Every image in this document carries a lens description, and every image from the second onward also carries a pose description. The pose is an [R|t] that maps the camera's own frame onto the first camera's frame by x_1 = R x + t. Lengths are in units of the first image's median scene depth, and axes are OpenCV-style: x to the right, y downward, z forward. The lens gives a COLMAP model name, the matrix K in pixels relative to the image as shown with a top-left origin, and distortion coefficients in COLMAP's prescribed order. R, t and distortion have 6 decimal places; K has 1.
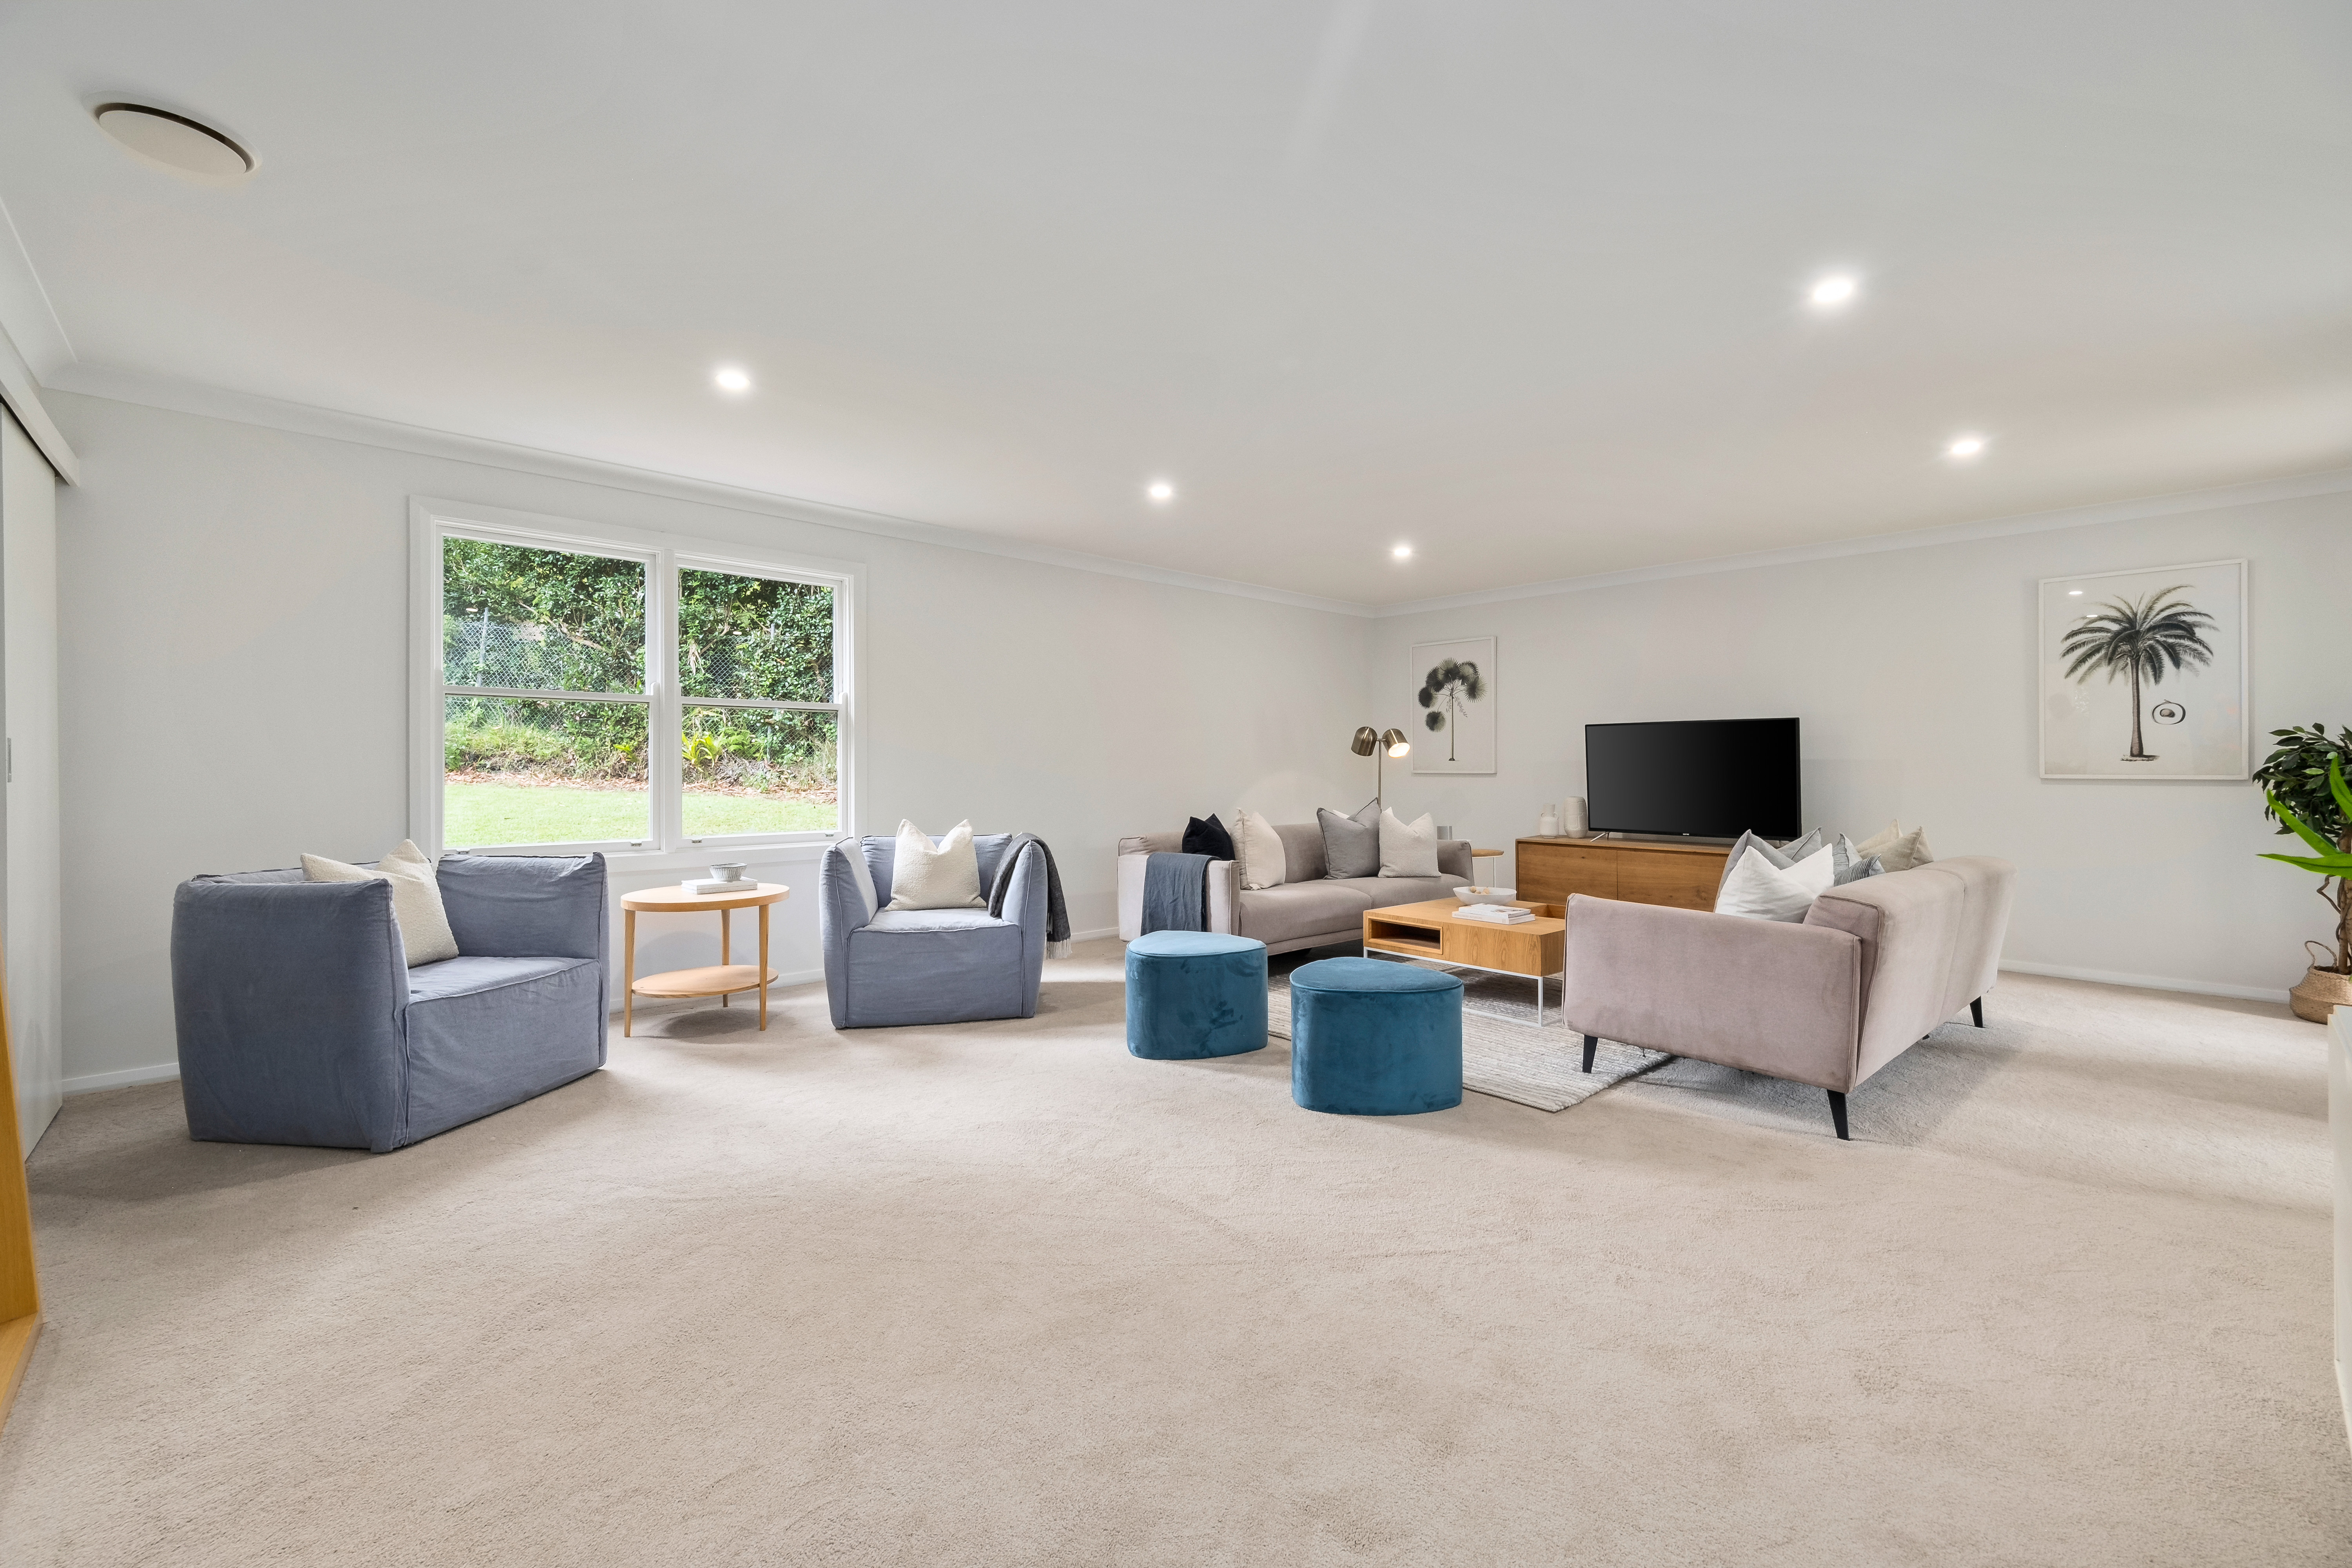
lens RADIAL K [[989.1, 0, 1178.2], [0, 989.1, 772.3], [0, 0, 1]] dist [-0.002871, -0.000237]
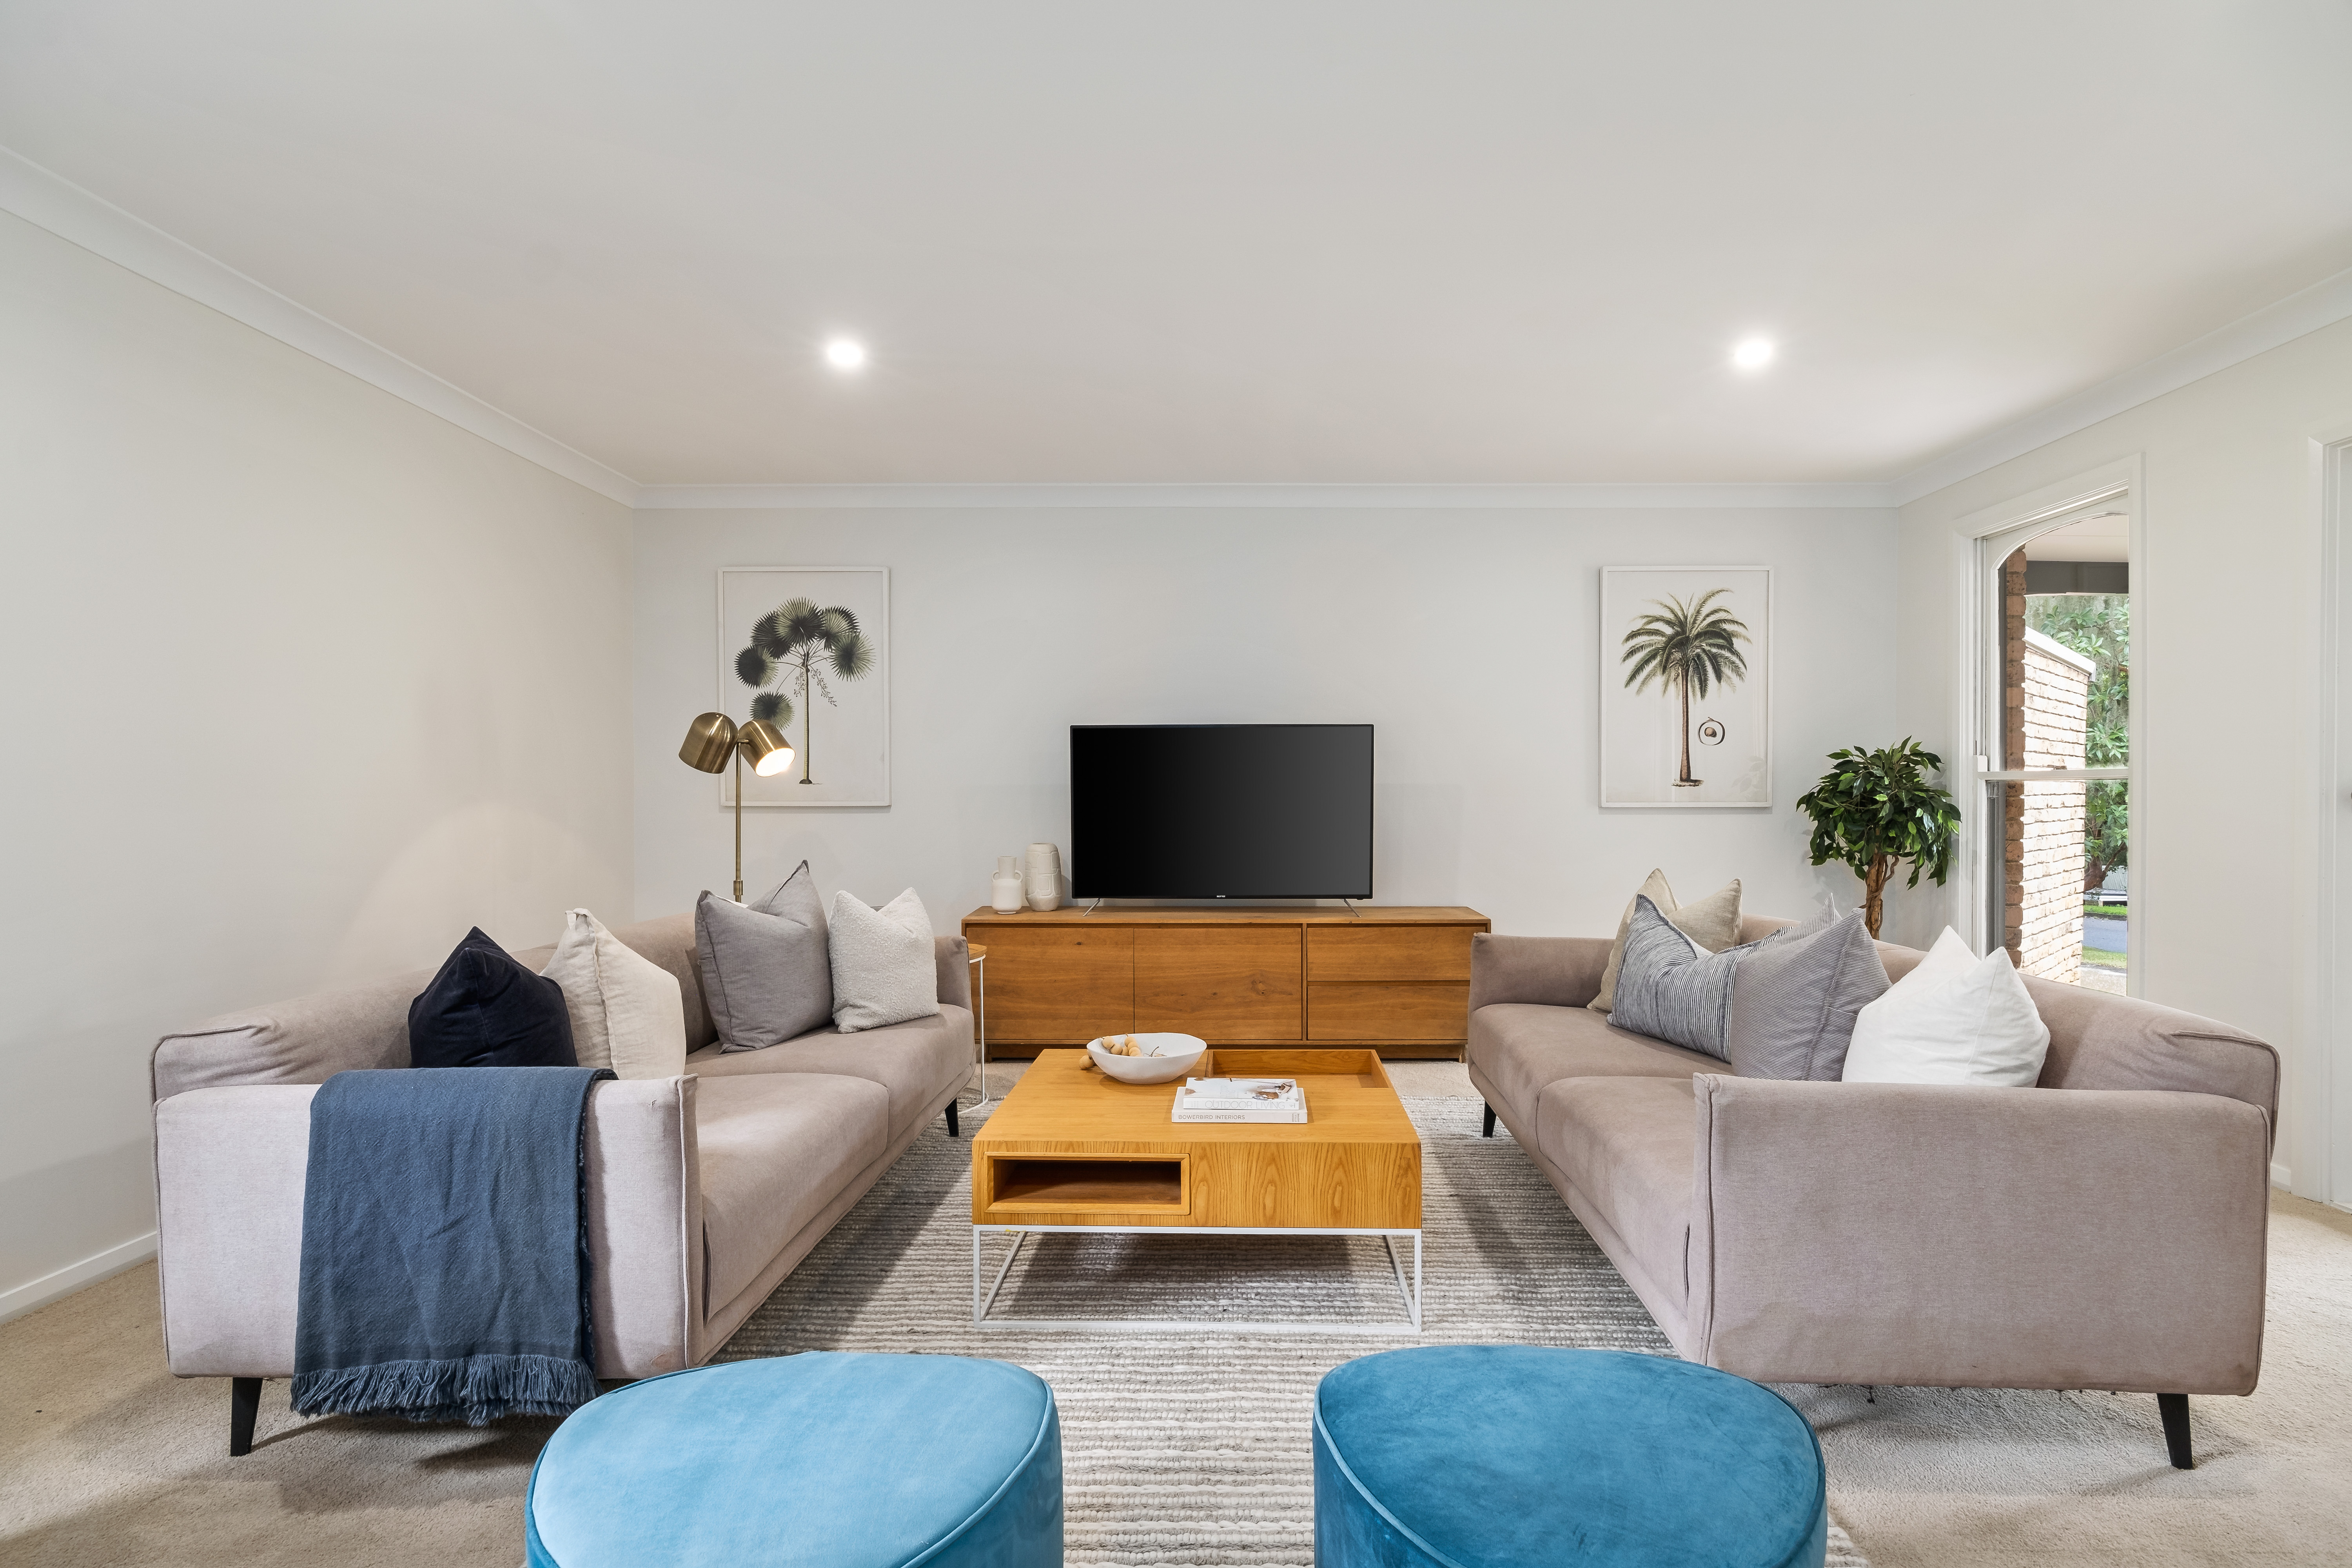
lens RADIAL K [[1232.1, 0, 1179.5], [0, 1232.1, 807.4], [0, 0, 1]] dist [0.003905, -0.001077]
pose [[0.686566, -0.010381, 0.726994, -0.126558], [0.005883, 0.999945, 0.008723, -0.004599], [-0.727044, -0.001712, 0.686589, 0.561635]]
